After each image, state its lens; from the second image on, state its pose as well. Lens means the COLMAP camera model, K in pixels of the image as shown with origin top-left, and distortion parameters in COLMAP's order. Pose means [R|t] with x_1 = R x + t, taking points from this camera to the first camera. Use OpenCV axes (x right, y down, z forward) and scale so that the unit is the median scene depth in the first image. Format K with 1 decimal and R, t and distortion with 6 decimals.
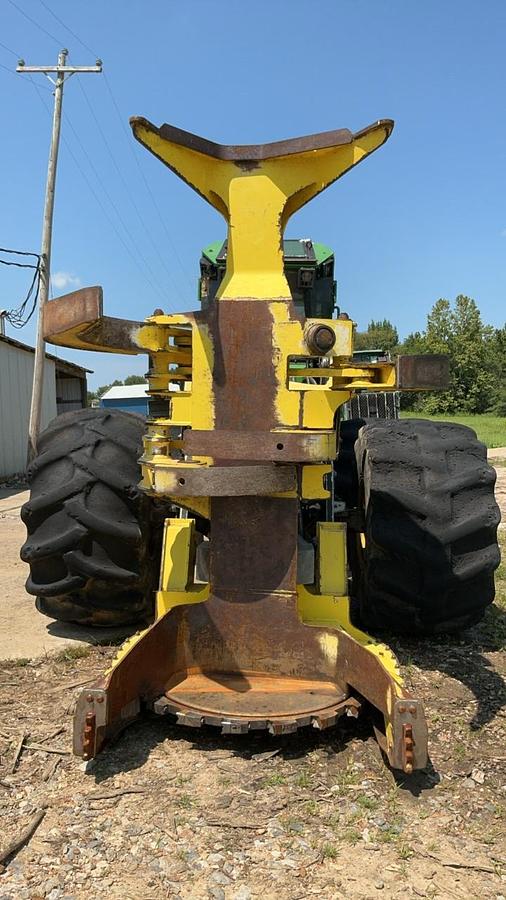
lens RADIAL K [[722.7, 0, 240.6], [0, 722.7, 466.5], [0, 0, 1]] dist [0.068921, -0.161450]
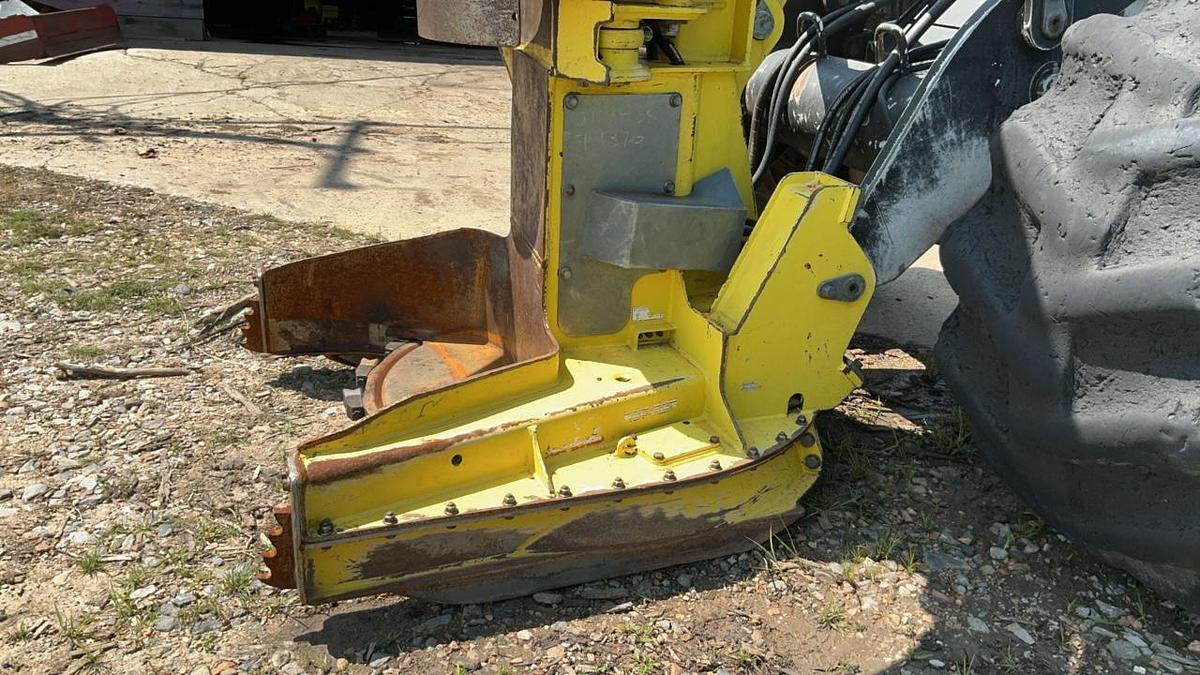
lens RADIAL K [[961.0, 0, 603.7], [0, 961.0, 338.5], [0, 0, 1]] dist [0.141616, -0.368946]
pose [[0.424701, 0.341061, -0.838634, 0.669344], [-0.124758, 0.939536, 0.318917, 0.001406], [0.896696, -0.030818, 0.441572, 0.736636]]
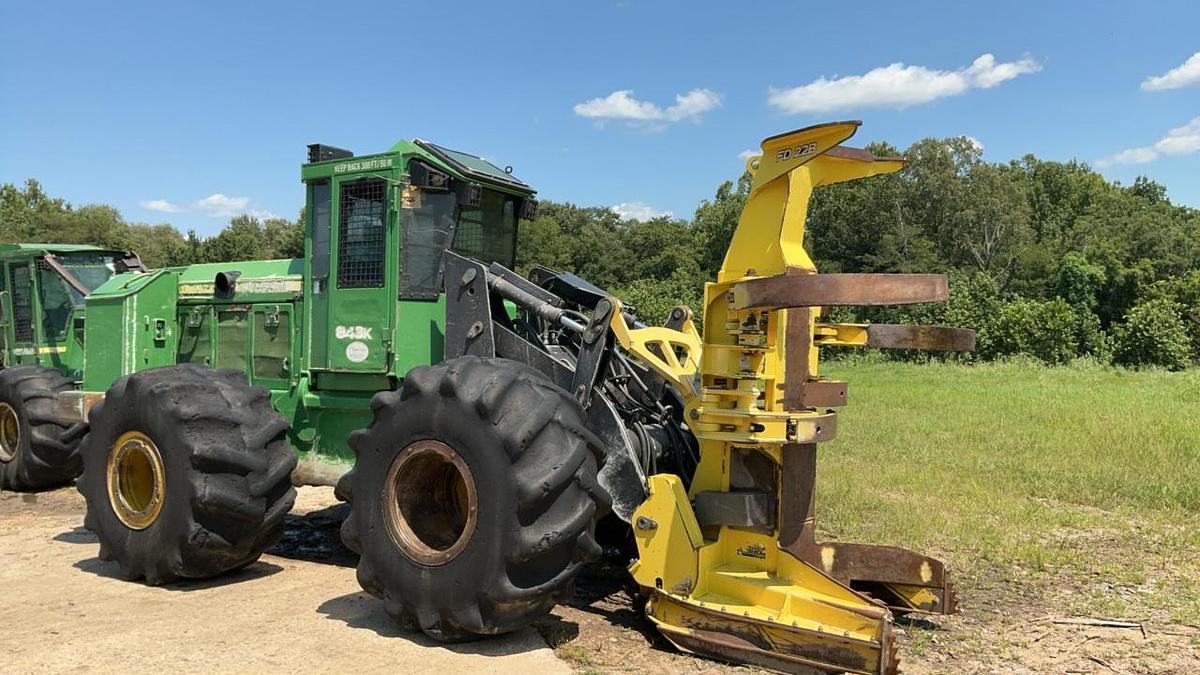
lens RADIAL K [[942.5, 0, 598.2], [0, 942.5, 341.3], [0, 0, 1]] dist [0.121240, -0.236357]
pose [[0.465212, -0.005778, 0.885181, -1.437570], [0.052573, 0.998394, -0.021113, -0.095702], [-0.883637, 0.056359, 0.464768, 0.569884]]
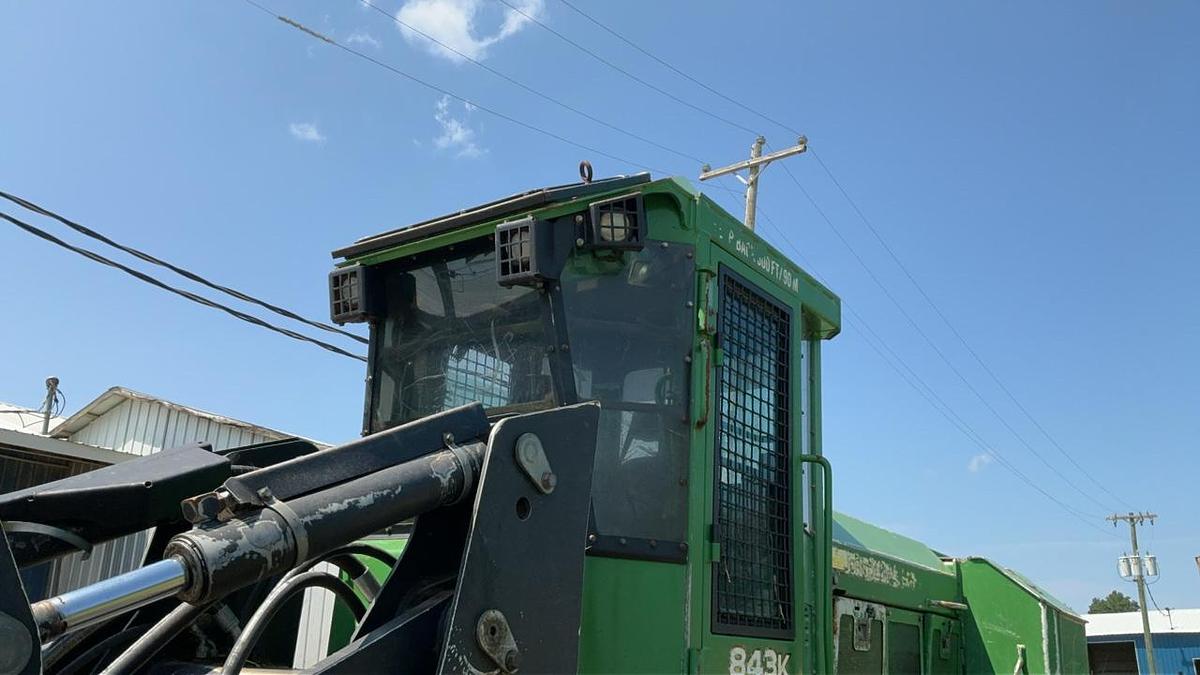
lens RADIAL K [[976.4, 0, 611.5], [0, 976.4, 337.4], [0, 0, 1]] dist [0.123911, -0.247212]
pose [[0.850662, -0.137995, -0.507278, 0.518495], [-0.064040, 0.930548, -0.360526, -0.118505], [0.521797, 0.339172, 0.782745, 1.089173]]
